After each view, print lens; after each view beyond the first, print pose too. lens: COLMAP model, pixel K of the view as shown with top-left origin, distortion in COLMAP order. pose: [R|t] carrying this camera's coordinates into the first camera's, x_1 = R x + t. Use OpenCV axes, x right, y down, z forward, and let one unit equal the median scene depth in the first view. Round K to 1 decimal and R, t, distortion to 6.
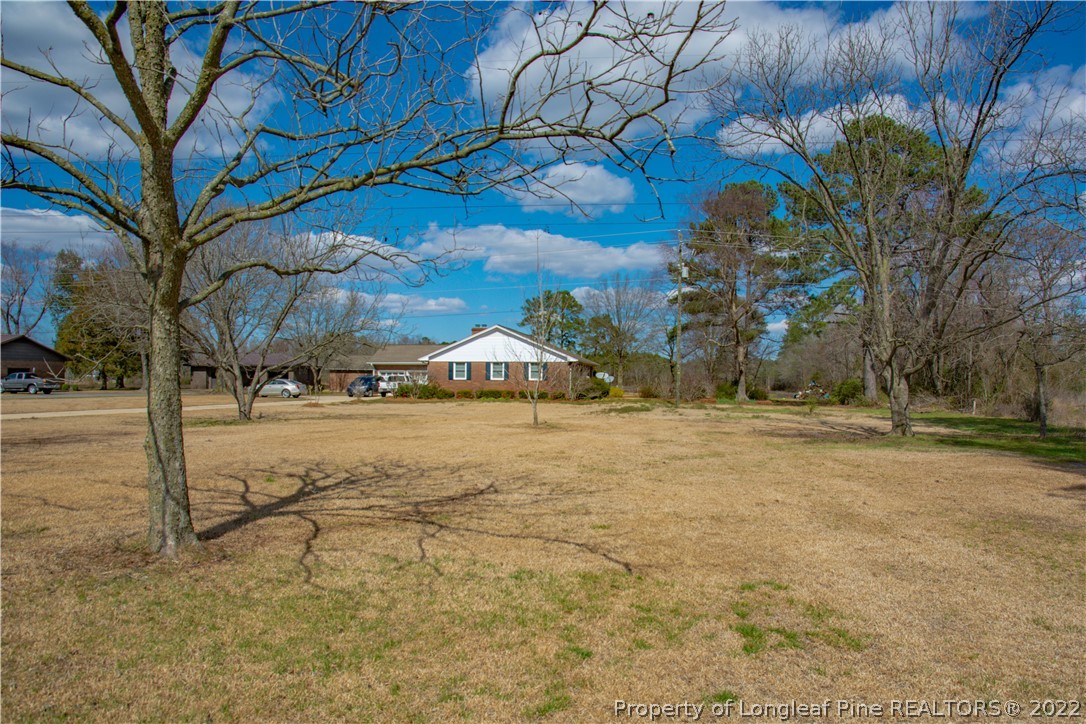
lens RADIAL K [[772.7, 0, 536.2], [0, 772.7, 384.7], [0, 0, 1]] dist [-0.111315, 0.097268]
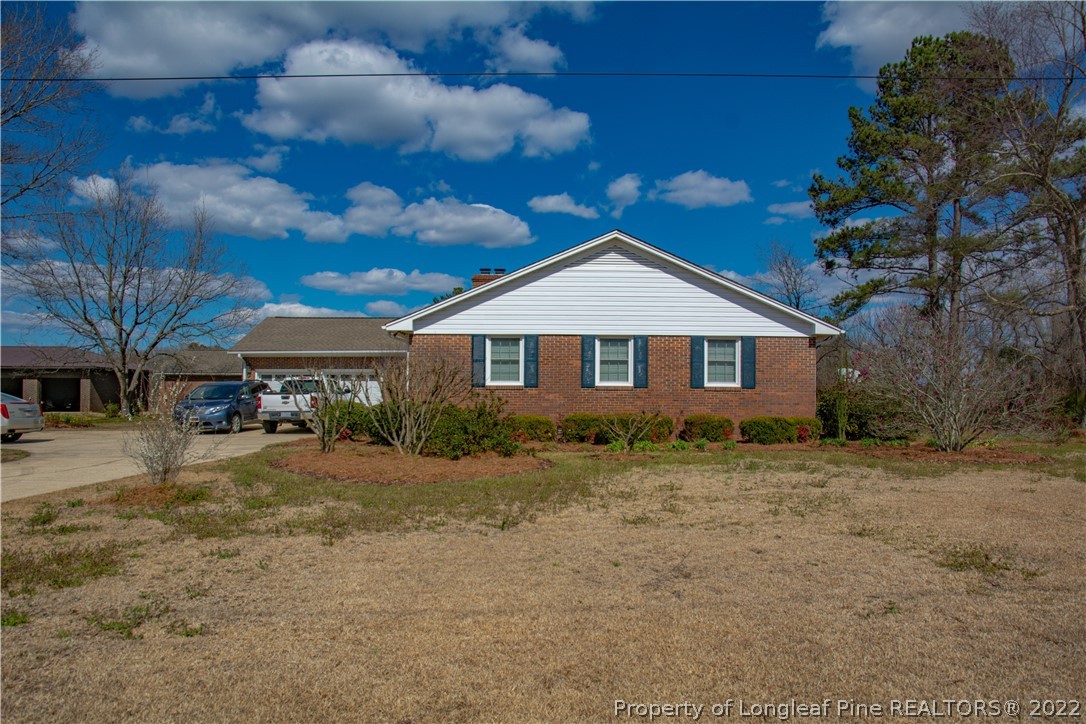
lens RADIAL K [[772.7, 0, 536.2], [0, 772.7, 384.7], [0, 0, 1]] dist [-0.111315, 0.097268]
pose [[0.986886, -0.001212, 0.161413, -0.141042], [0.004402, 0.999802, -0.019407, -0.000751], [-0.161358, 0.019863, 0.986696, 0.655833]]
